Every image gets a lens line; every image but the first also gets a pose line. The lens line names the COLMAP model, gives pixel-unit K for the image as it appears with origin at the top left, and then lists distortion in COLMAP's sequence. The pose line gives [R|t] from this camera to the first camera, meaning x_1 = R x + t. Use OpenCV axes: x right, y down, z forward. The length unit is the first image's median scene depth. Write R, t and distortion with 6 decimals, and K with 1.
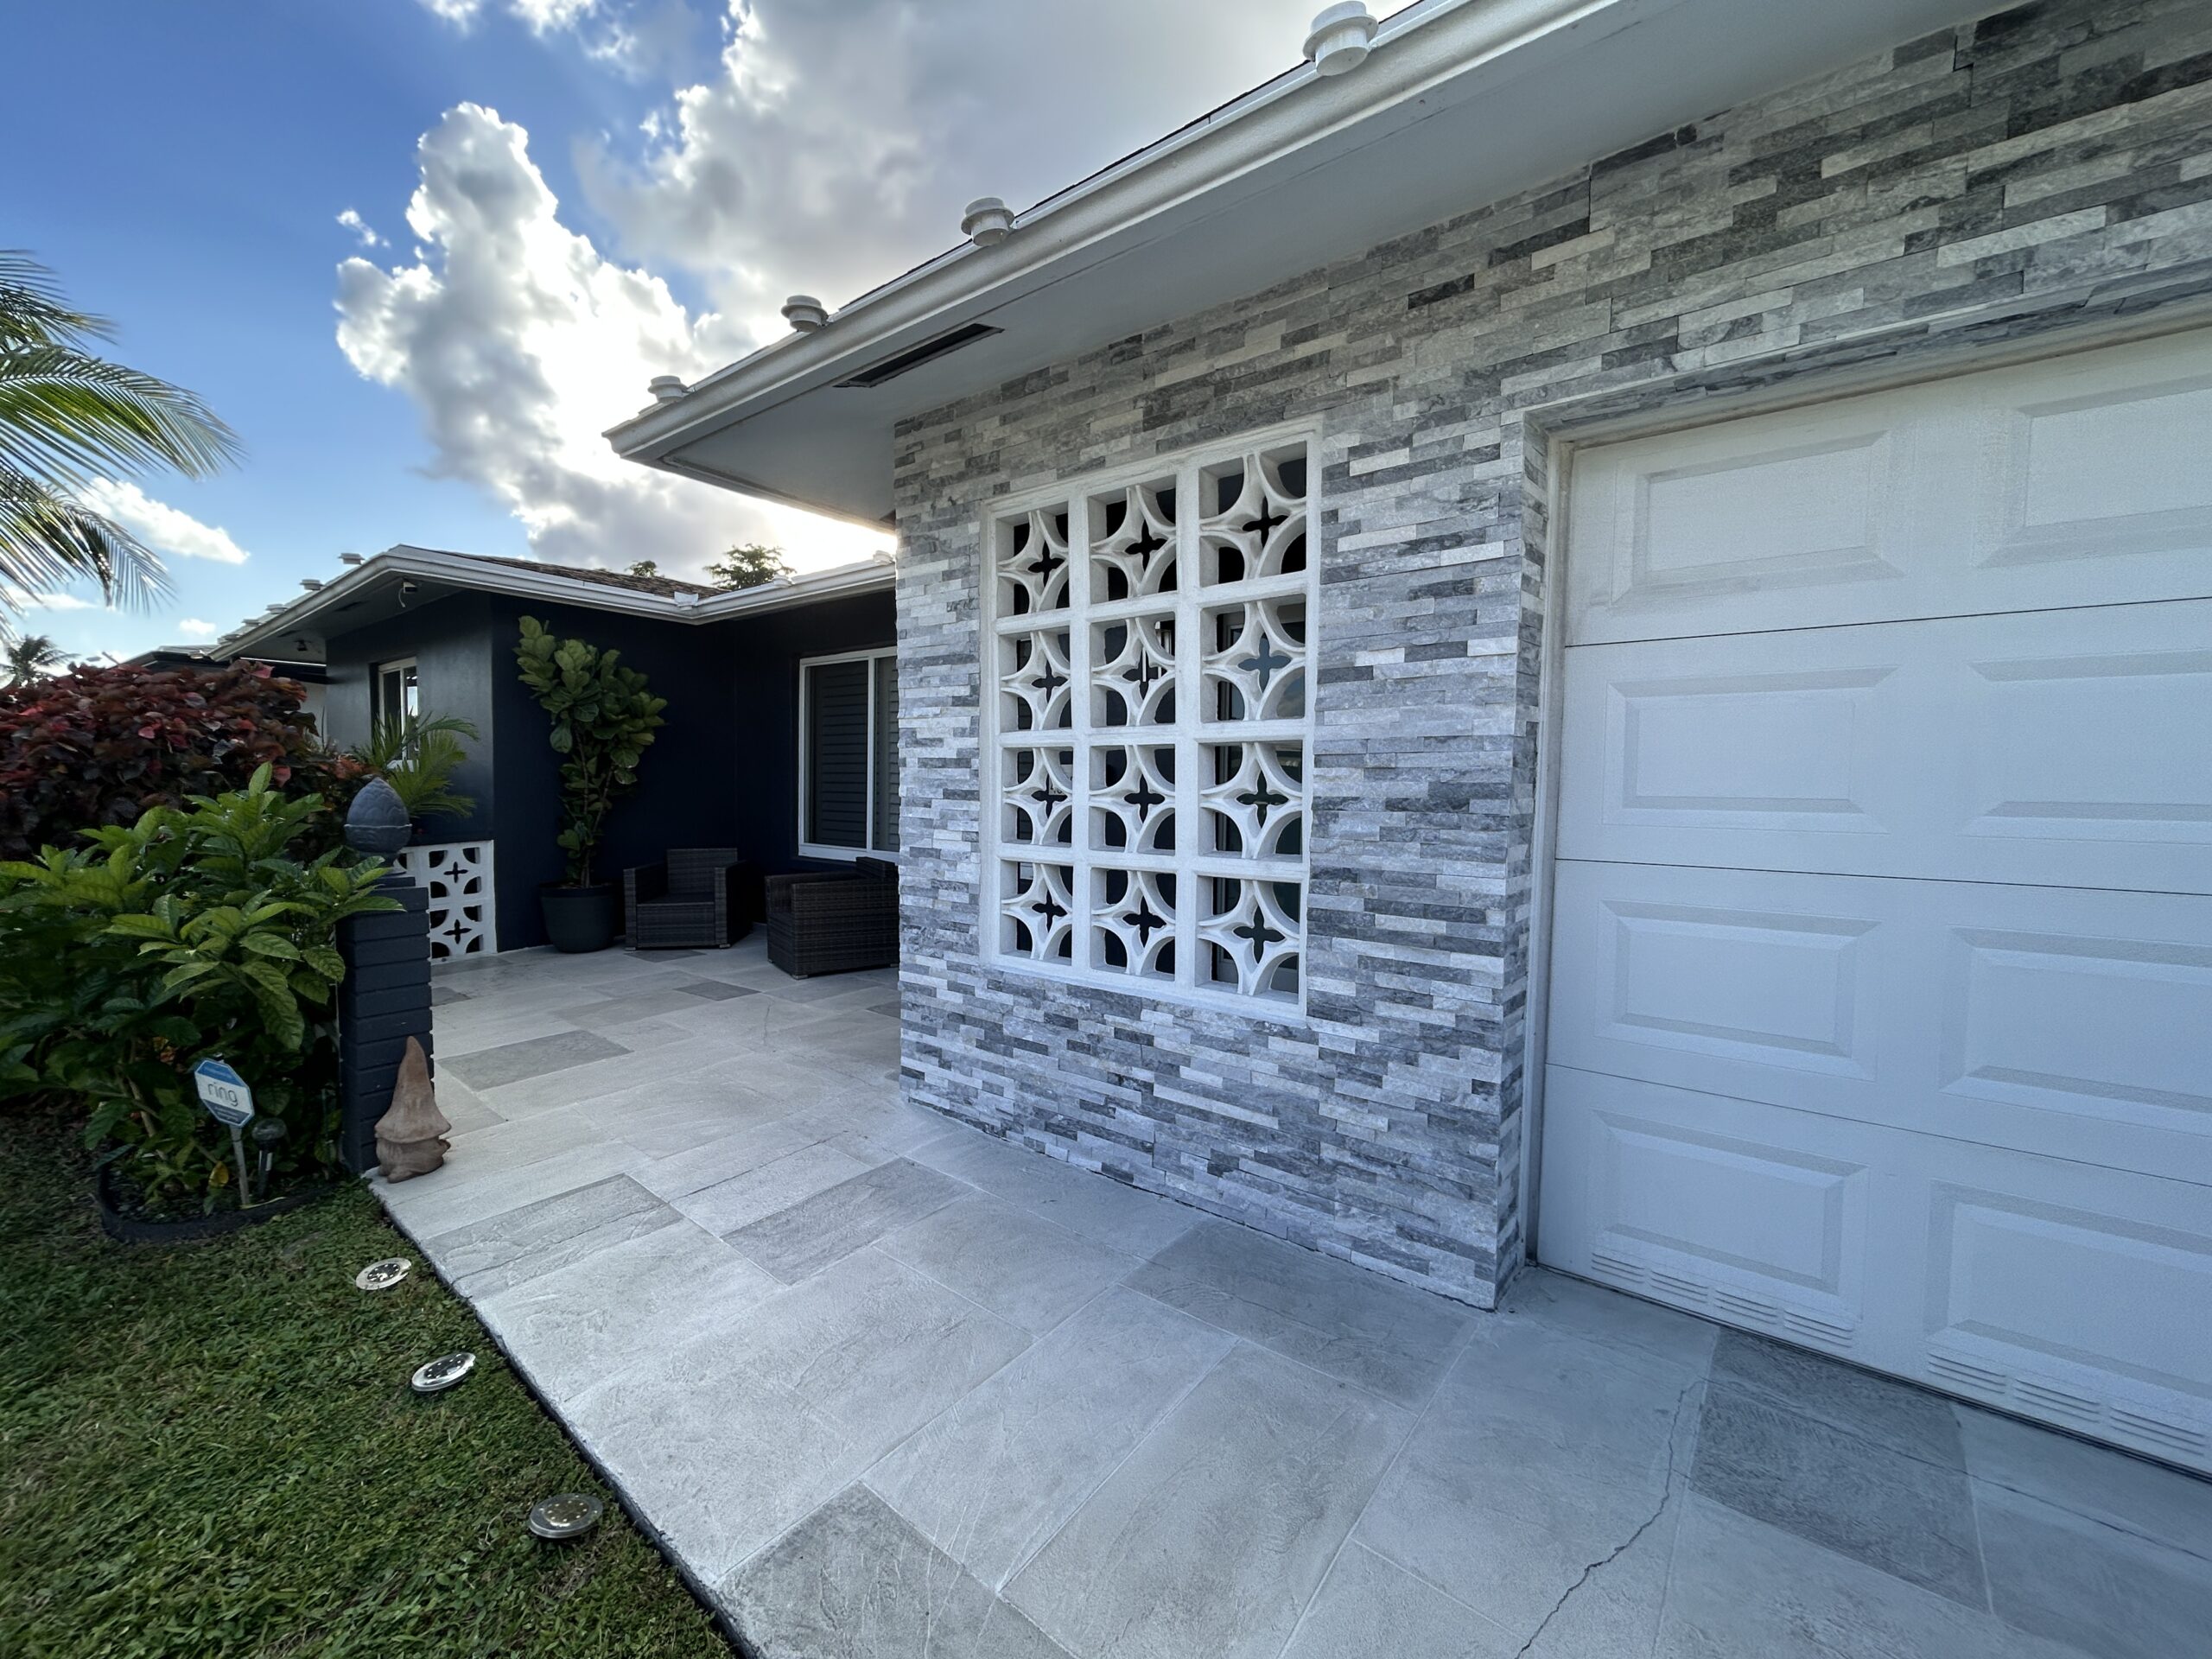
lens RADIAL K [[901.6, 0, 1117.0], [0, 901.6, 820.4], [0, 0, 1]] dist [0.004330, 0.000891]
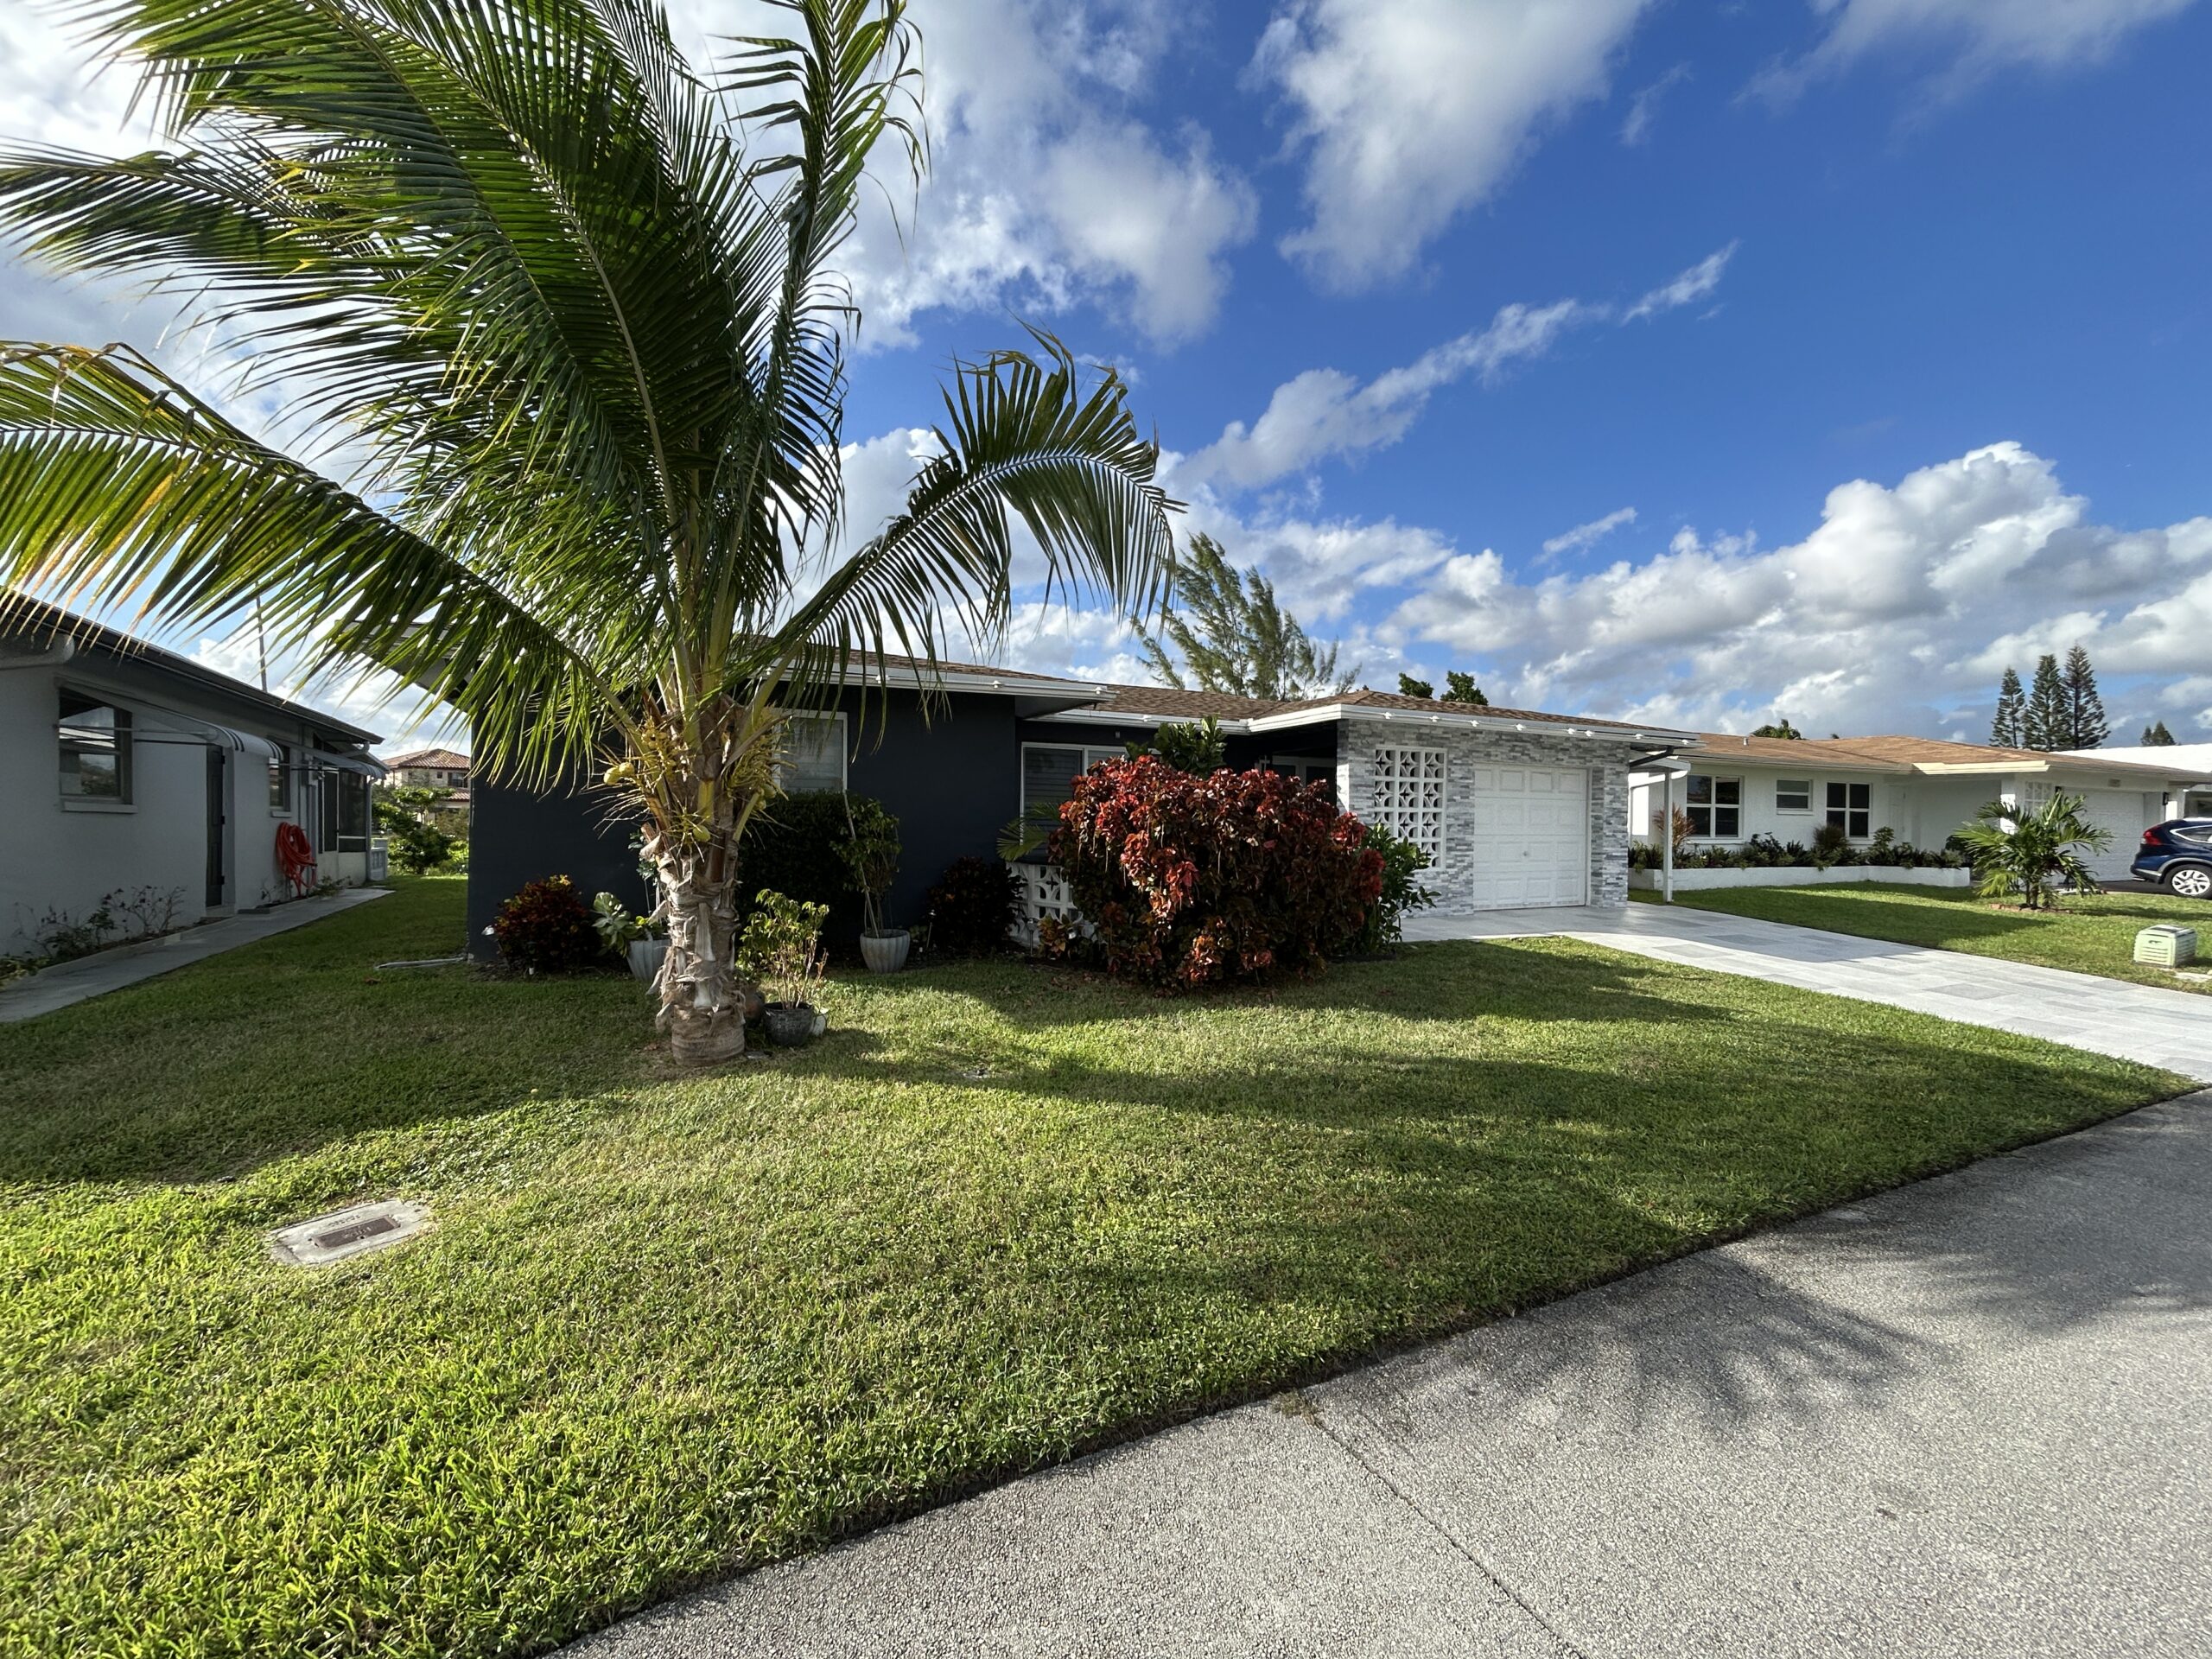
lens RADIAL K [[901.6, 0, 1099.6], [0, 901.6, 825.3], [0, 0, 1]] dist [0.004330, 0.000891]
pose [[0.431441, -0.008274, 0.902103, -4.793877], [0.033978, 0.999397, -0.007084, -0.045715], [-0.901501, 0.033708, 0.431462, 0.541447]]
